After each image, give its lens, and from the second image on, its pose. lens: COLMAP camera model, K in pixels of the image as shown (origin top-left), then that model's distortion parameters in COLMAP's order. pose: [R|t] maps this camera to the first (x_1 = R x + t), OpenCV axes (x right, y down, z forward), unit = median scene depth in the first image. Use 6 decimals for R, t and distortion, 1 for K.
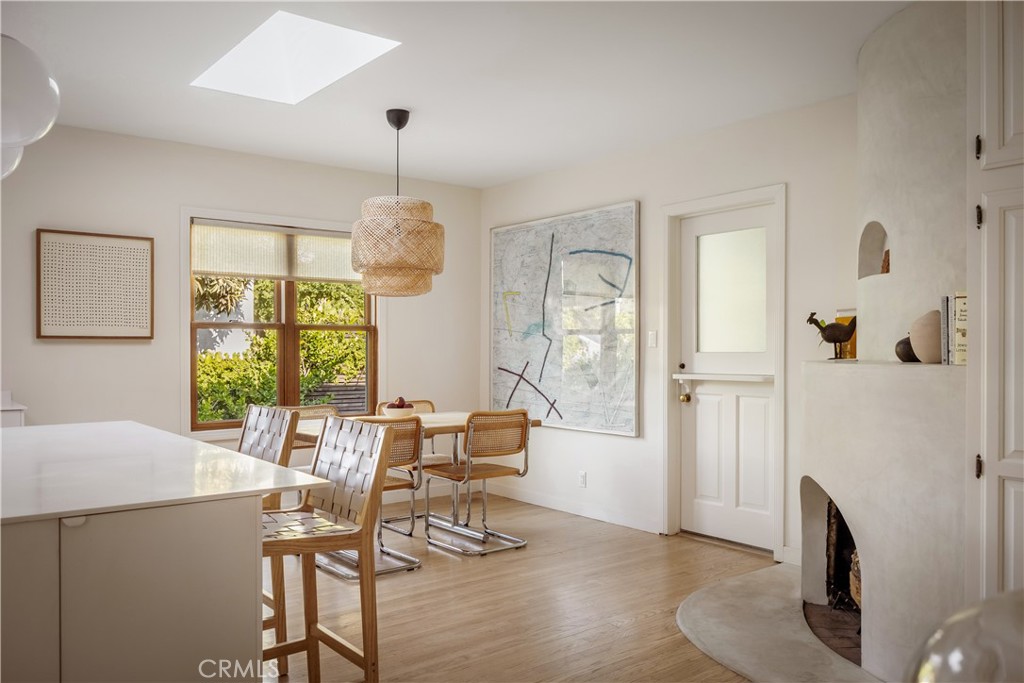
lens RADIAL K [[780.8, 0, 495.3], [0, 780.8, 349.8], [0, 0, 1]] dist [-0.001759, -0.001648]
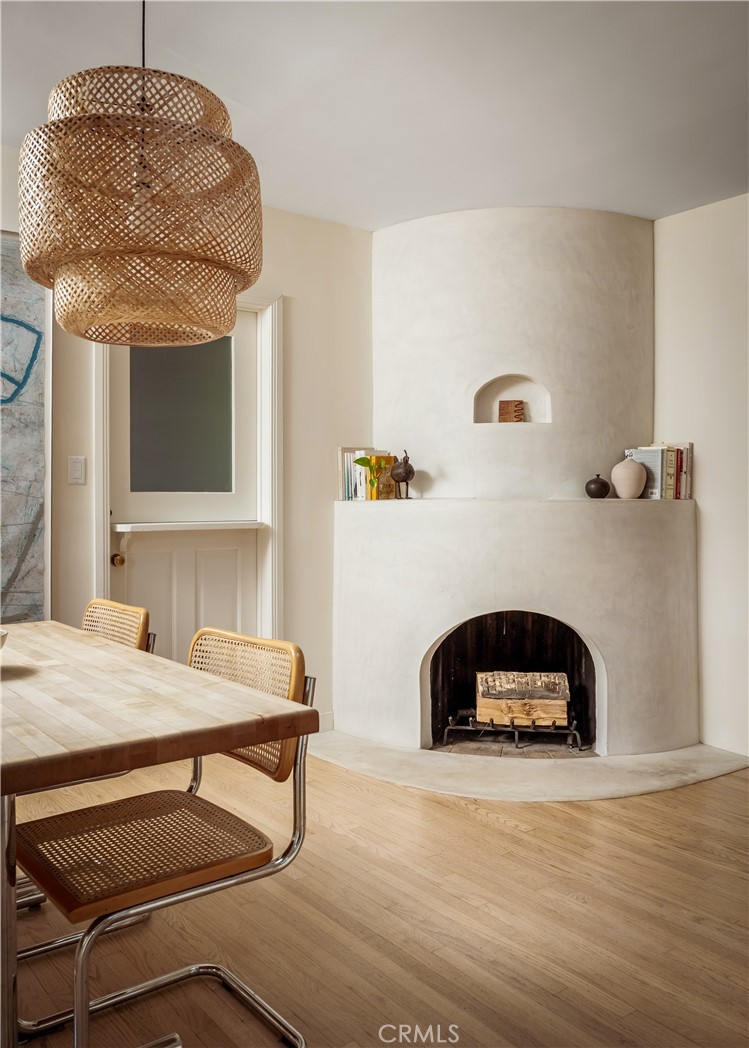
lens RADIAL K [[866.0, 0, 378.6], [0, 866.0, 487.8], [0, 0, 1]] dist [0.008461, 0.006440]
pose [[0.019675, 0.013259, 0.999718, -0.507079], [0.001350, 0.999911, -0.013289, 0.009949], [-0.999806, 0.001611, 0.019656, 0.777035]]
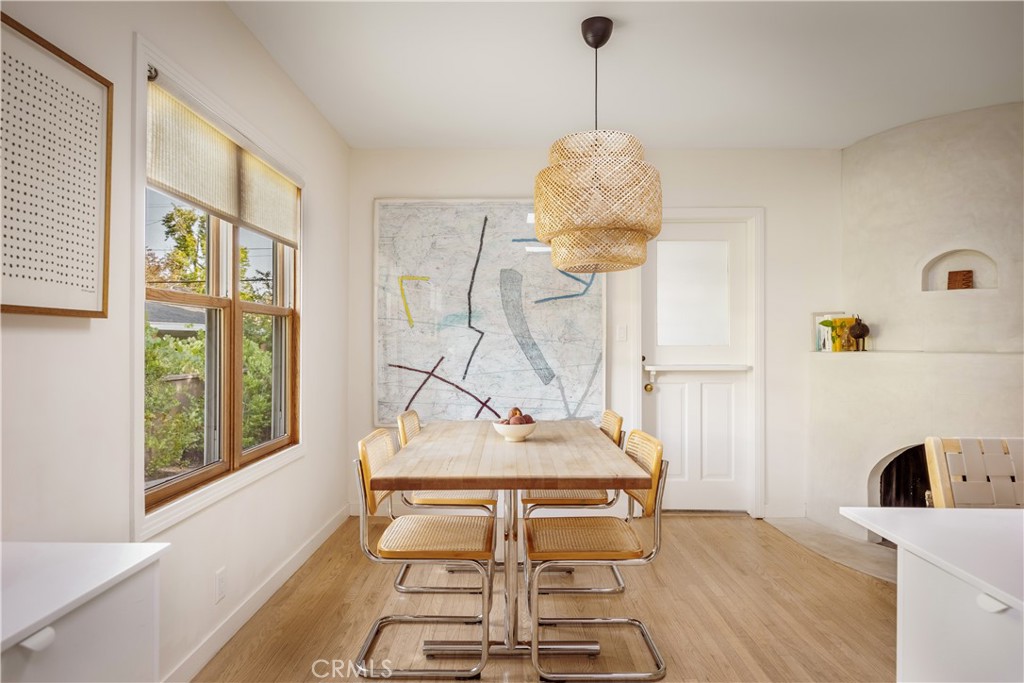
lens RADIAL K [[622.5, 0, 503.9], [0, 622.5, 339.3], [0, 0, 1]] dist [-0.016549, 0.006362]
pose [[0.634426, 0.005556, 0.772964, -0.565719], [-0.000169, 0.999975, -0.007048, 0.000264], [-0.772984, 0.004341, 0.634411, 0.618559]]
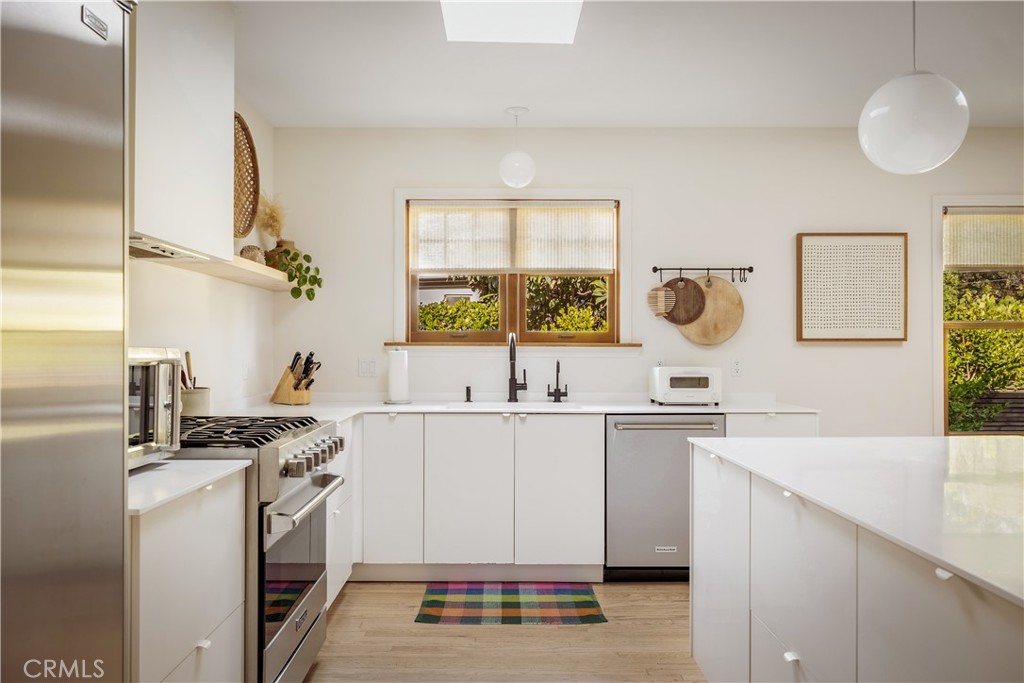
lens RADIAL K [[735.8, 0, 513.3], [0, 735.8, 345.9], [0, 0, 1]] dist [-0.013510, 0.004833]
pose [[0.786574, -0.005211, -0.617473, -0.268139], [0.000466, 0.999969, -0.007845, -0.001154], [0.617495, 0.005883, 0.786553, 0.018498]]
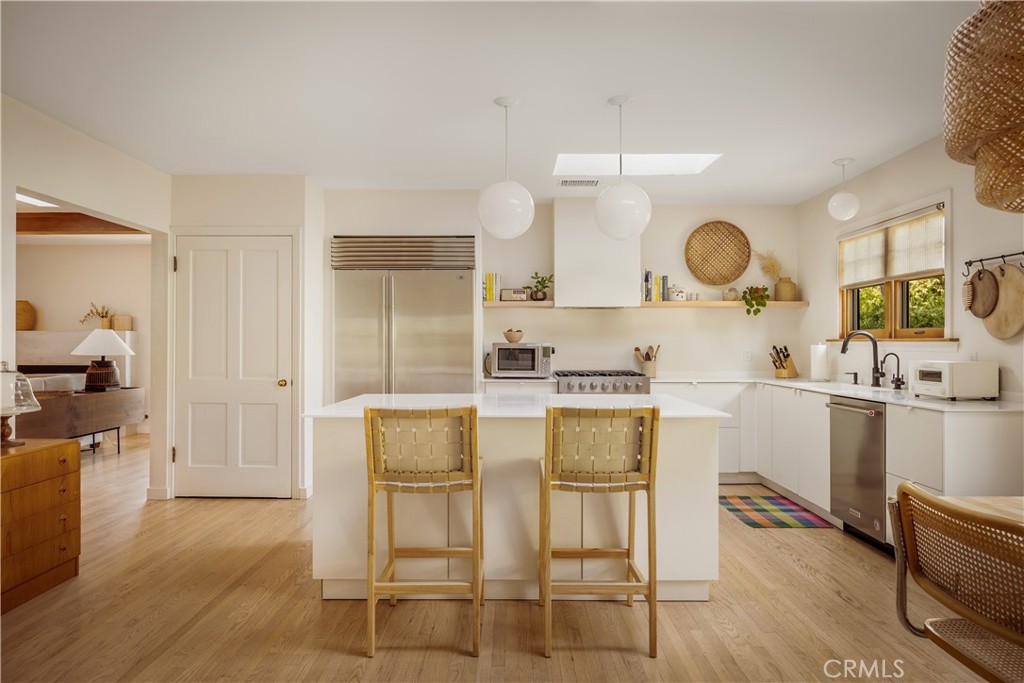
lens RADIAL K [[622.5, 0, 506.1], [0, 622.5, 341.2], [0, 0, 1]] dist [-0.016549, 0.006362]
pose [[-0.632825, -0.004714, -0.774280, 0.243135], [-0.000269, 0.999983, -0.005868, -0.002814], [0.774295, -0.003505, -0.632816, 0.862436]]
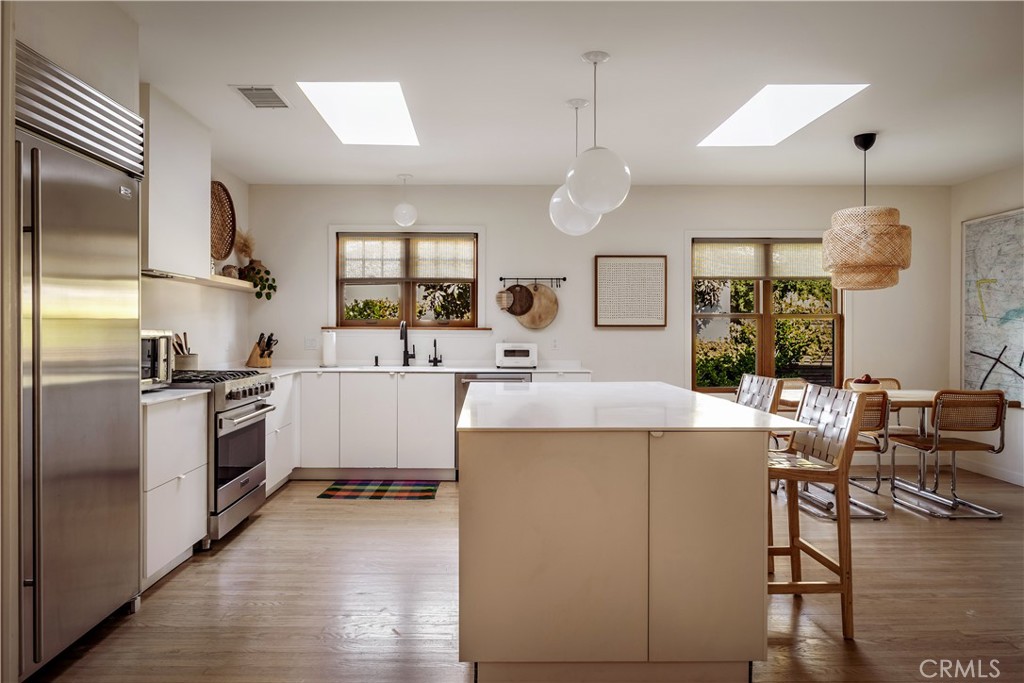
lens RADIAL K [[622.5, 0, 494.6], [0, 622.5, 334.7], [0, 0, 1]] dist [-0.016549, 0.006362]
pose [[0.792920, 0.001340, -0.609324, 0.003052], [-0.001260, 0.999999, 0.000559, 0.000668], [0.609324, 0.000324, 0.792921, -0.087185]]
